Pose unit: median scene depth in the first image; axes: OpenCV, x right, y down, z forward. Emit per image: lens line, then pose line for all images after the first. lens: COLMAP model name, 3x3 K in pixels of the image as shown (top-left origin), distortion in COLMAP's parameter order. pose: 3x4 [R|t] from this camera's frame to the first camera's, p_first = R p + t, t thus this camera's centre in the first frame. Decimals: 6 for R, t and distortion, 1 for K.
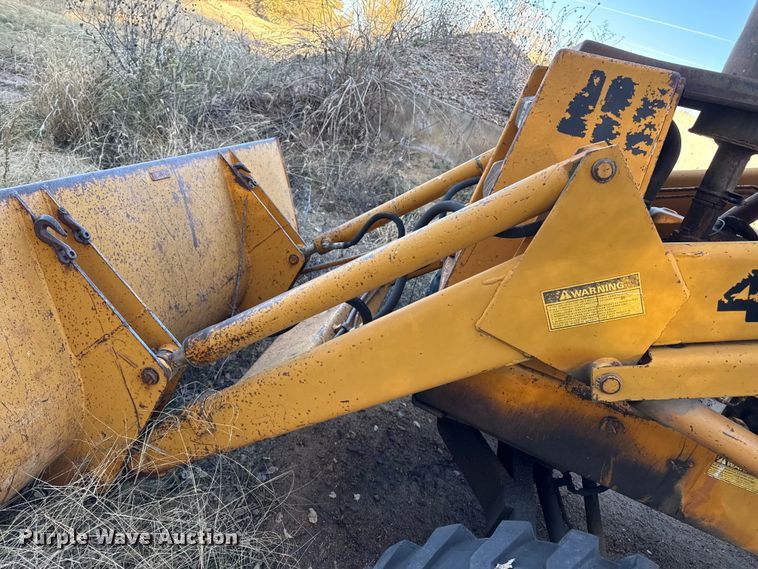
lens RADIAL K [[536.6, 0, 392.2], [0, 536.6, 290.1], [0, 0, 1]] dist [0.050142, -0.060650]
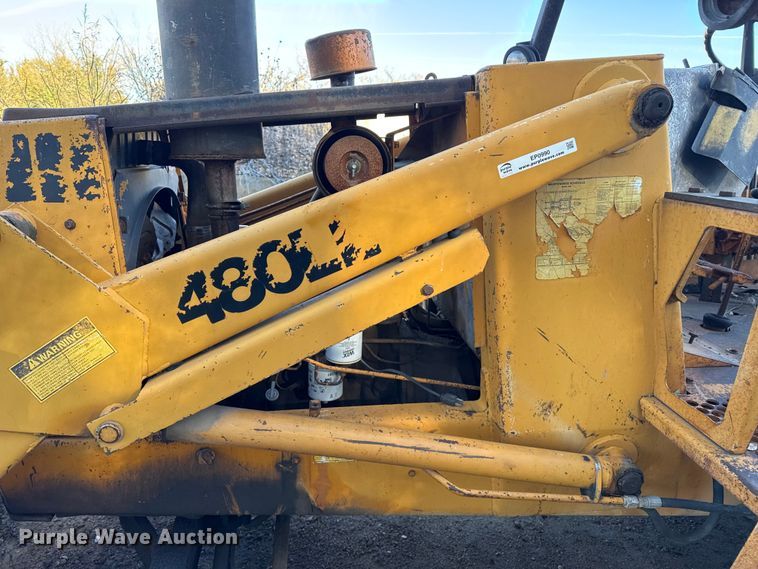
lens RADIAL K [[536.6, 0, 378.6], [0, 536.6, 285.7], [0, 0, 1]] dist [0.050142, -0.060650]
pose [[0.915881, -0.346967, 0.201928, 0.686825], [0.362991, 0.930585, -0.047415, 0.139437], [-0.171459, 0.116724, 0.978252, -0.054220]]
